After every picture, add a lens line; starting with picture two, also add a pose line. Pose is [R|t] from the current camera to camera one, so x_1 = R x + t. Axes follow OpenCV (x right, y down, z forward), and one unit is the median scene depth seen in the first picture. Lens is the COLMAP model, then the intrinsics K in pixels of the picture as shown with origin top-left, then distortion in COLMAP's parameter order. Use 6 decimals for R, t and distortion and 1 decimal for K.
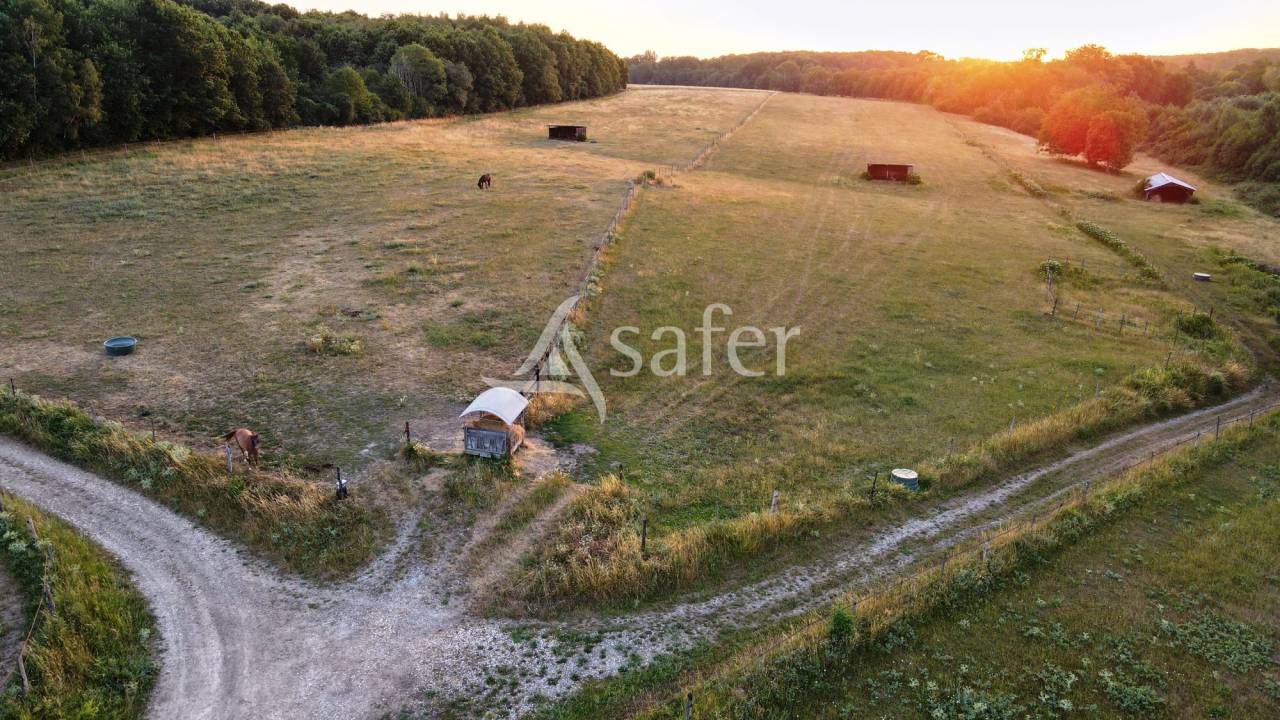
lens RADIAL K [[941.0, 0, 640.0], [0, 941.0, 360.0], [0, 0, 1]] dist [-0.014426, 0.064375]
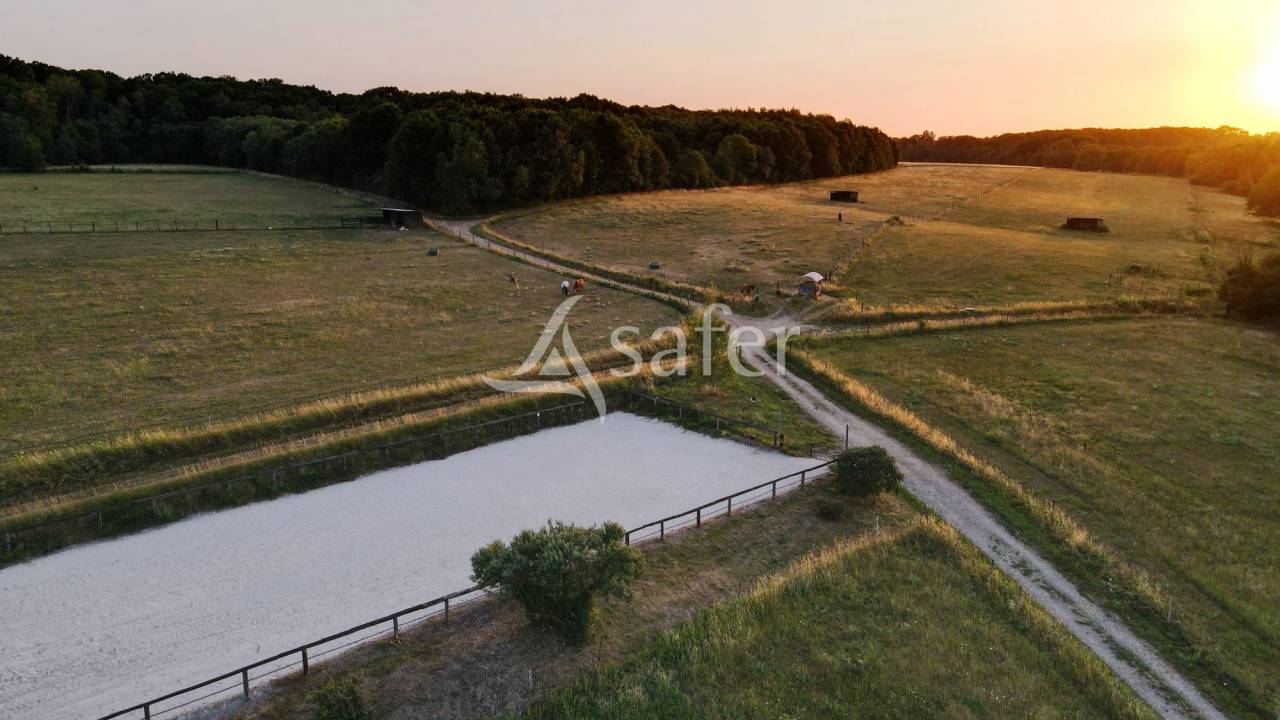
lens RADIAL K [[941.0, 0, 640.0], [0, 941.0, 360.0], [0, 0, 1]] dist [-0.014426, 0.064375]
pose [[0.959548, 0.054494, -0.276221, 0.027188], [-0.075976, 0.994811, -0.067669, 0.102298], [0.271100, 0.085918, 0.958709, -0.345752]]
